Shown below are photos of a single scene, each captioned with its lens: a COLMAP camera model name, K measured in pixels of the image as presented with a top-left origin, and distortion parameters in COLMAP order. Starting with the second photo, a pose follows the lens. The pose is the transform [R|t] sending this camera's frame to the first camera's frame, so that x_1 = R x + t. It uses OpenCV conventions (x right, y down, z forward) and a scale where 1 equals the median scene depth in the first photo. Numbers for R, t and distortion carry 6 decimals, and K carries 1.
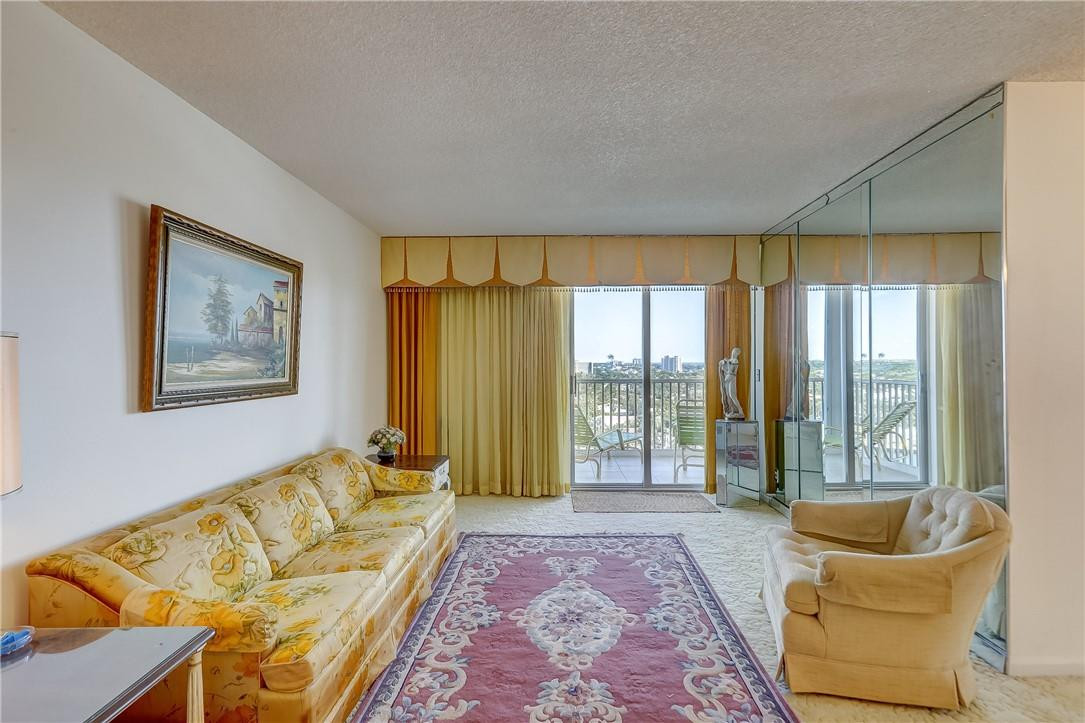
lens RADIAL K [[492.1, 0, 558.1], [0, 492.1, 359.9], [0, 0, 1]] dist [0.007222, 0.000079]
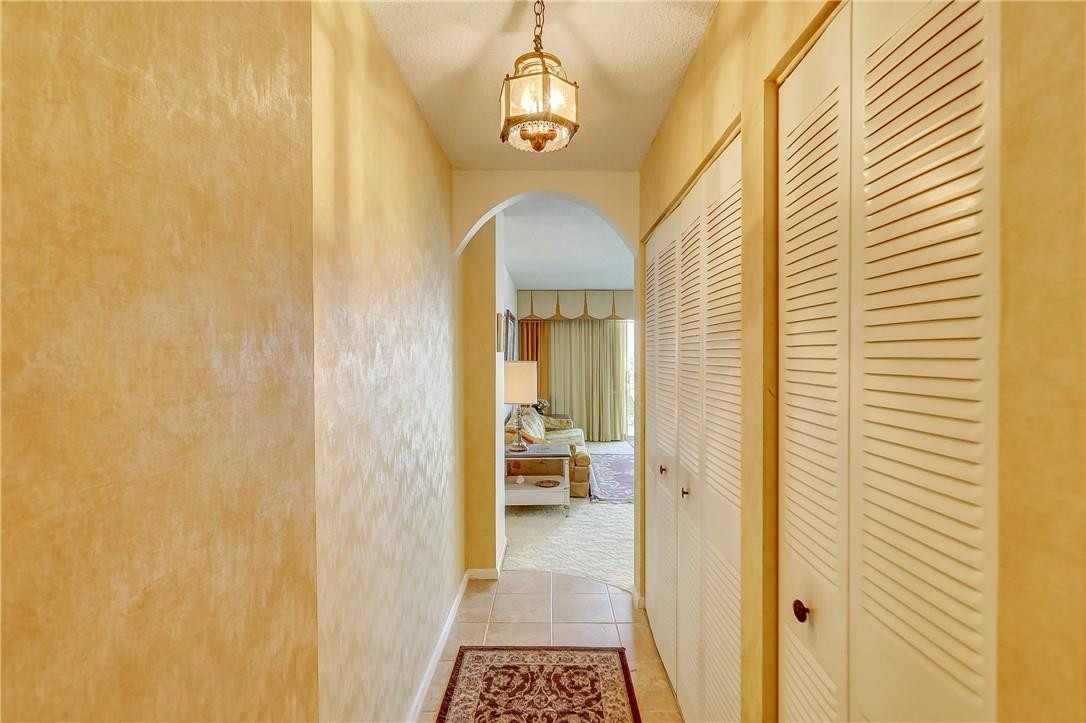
lens RADIAL K [[489.0, 0, 543.0], [0, 489.0, 361.5], [0, 0, 1]] dist [0.005438, 0.001270]
pose [[0.999991, 0.002331, -0.003529, -0.265285], [-0.002280, 0.999893, 0.014426, -0.026255], [0.003562, -0.014418, 0.999890, -0.708446]]
